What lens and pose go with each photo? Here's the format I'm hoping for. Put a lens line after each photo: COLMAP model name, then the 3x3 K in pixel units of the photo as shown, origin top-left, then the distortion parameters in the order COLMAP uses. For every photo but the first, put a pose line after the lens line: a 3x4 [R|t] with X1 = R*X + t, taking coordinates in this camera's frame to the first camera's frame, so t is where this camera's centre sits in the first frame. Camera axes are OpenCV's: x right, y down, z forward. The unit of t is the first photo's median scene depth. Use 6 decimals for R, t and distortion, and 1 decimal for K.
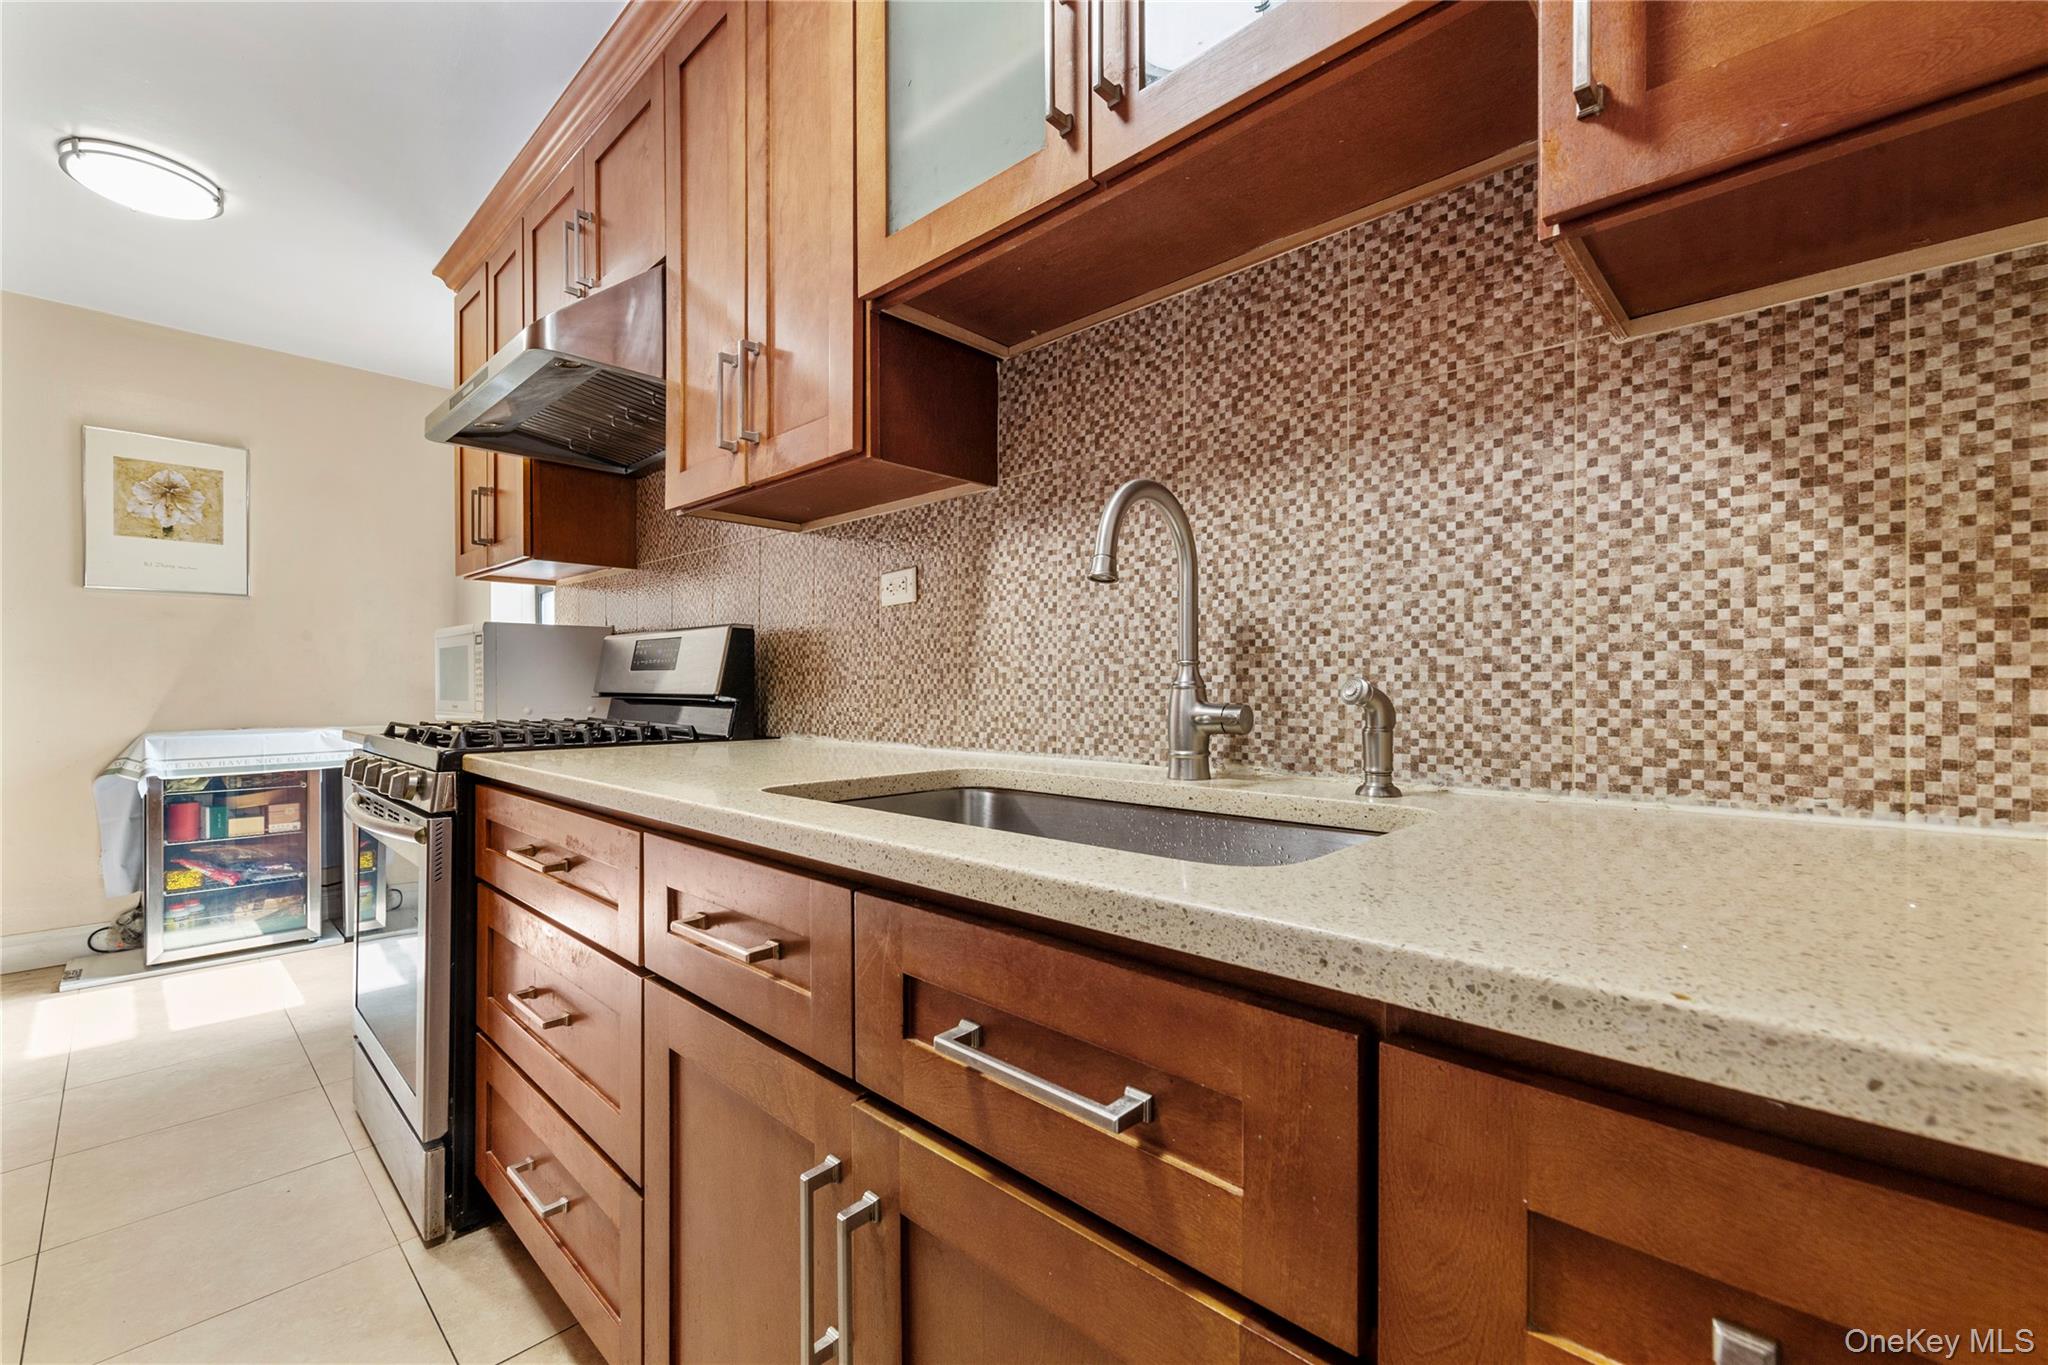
lens RADIAL K [[756.7, 0, 1102.7], [0, 756.7, 689.9], [0, 0, 1]] dist [-0.003473, -0.001529]
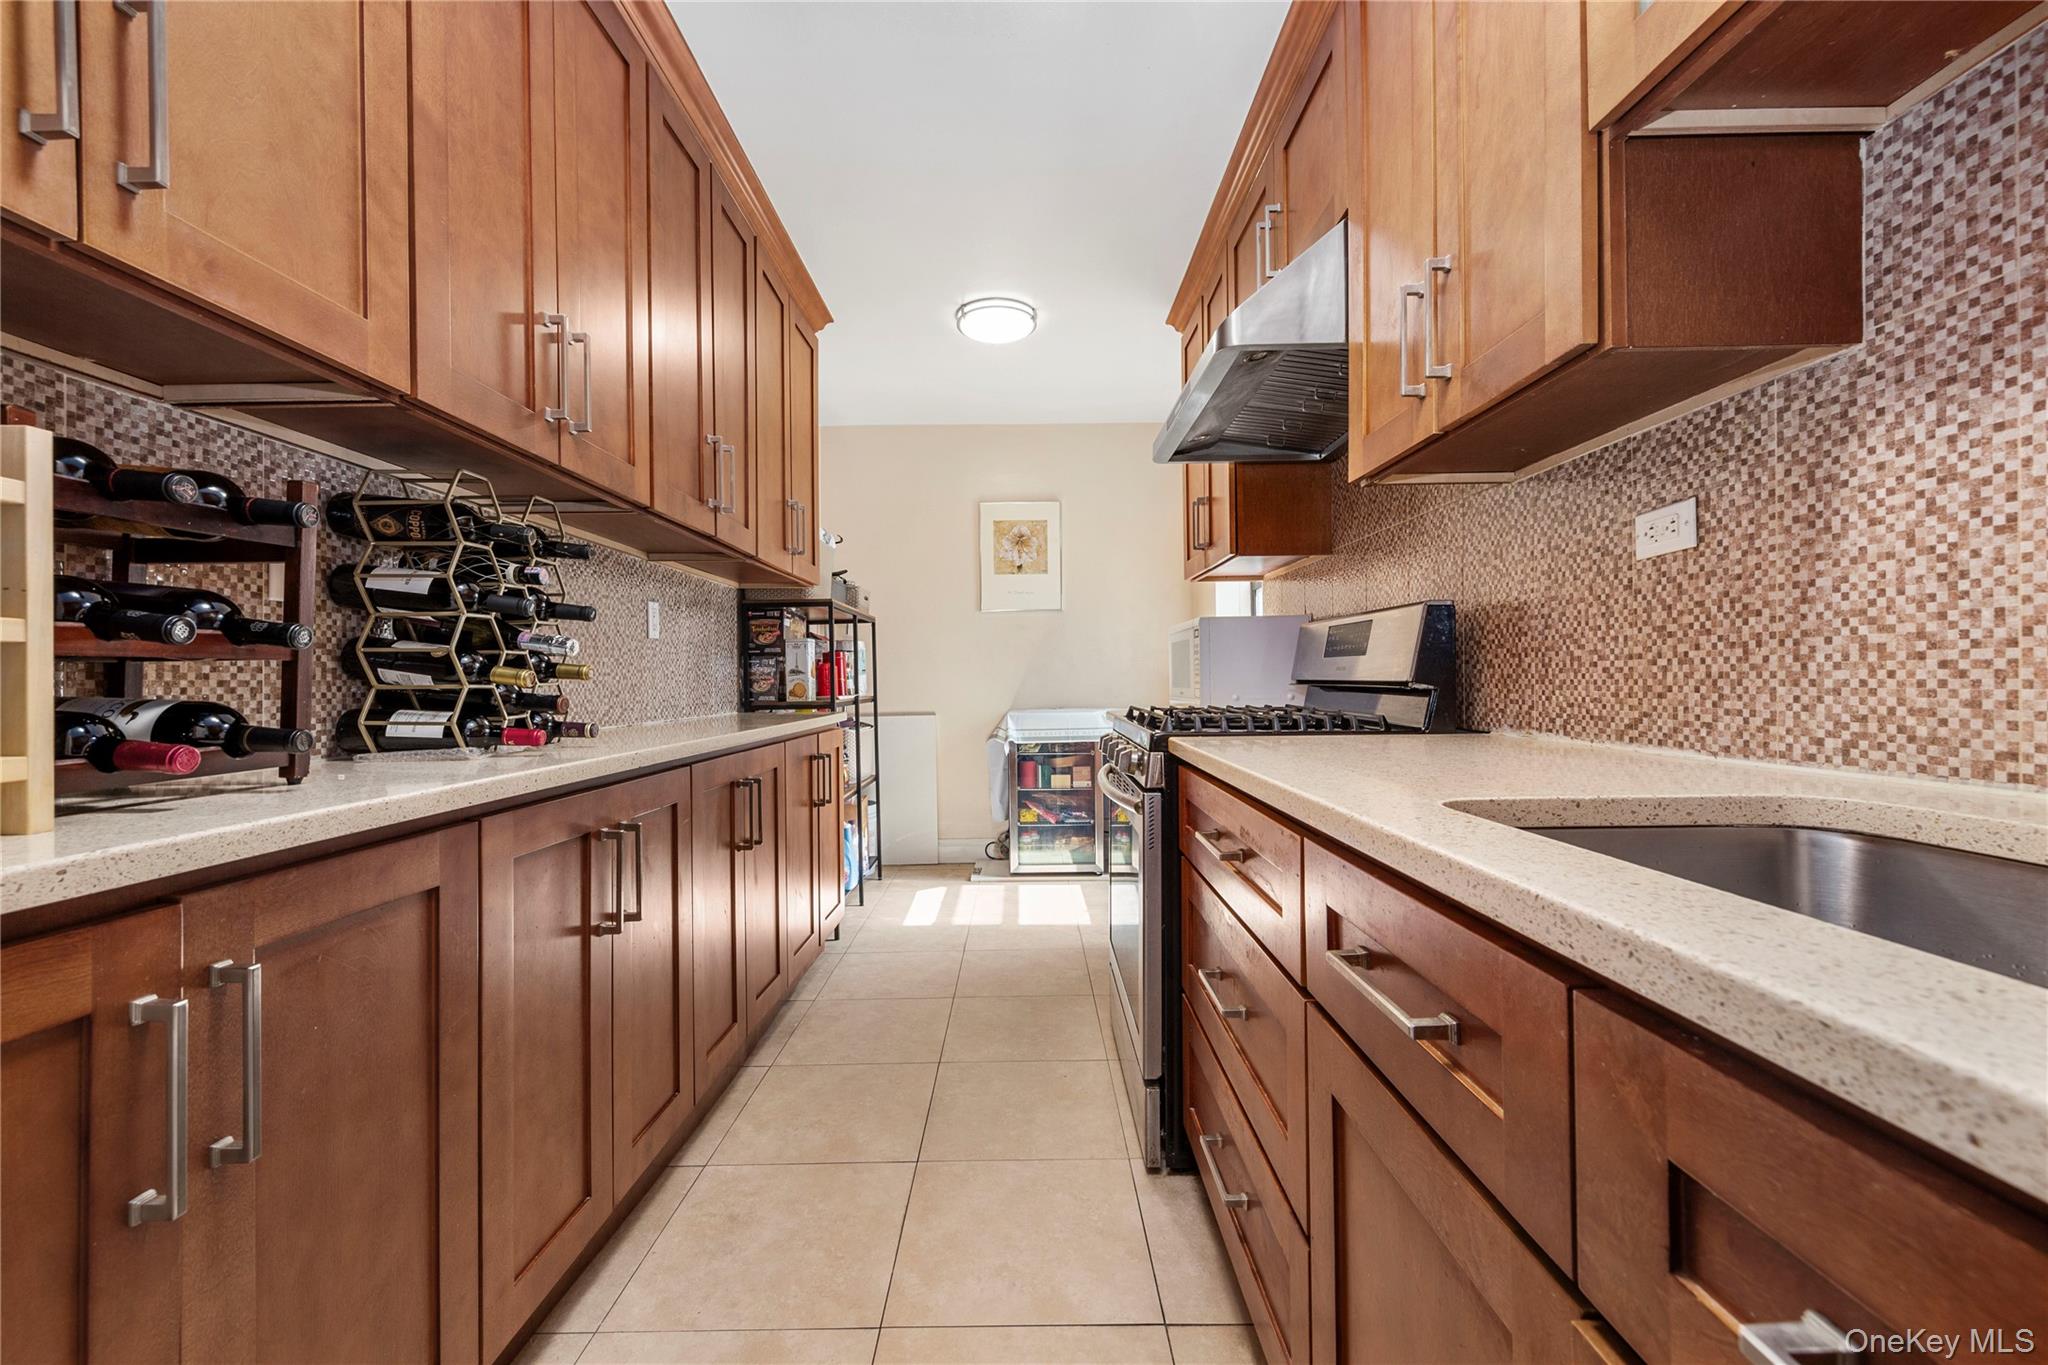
lens RADIAL K [[866.6, 0, 1014.2], [0, 866.6, 681.1], [0, 0, 1]] dist [0.002042, 0.000266]
pose [[0.618904, -0.009584, -0.785409, 0.672006], [0.013874, 0.999903, -0.001269, 0.000377], [0.785344, -0.010111, 0.618976, -0.524377]]
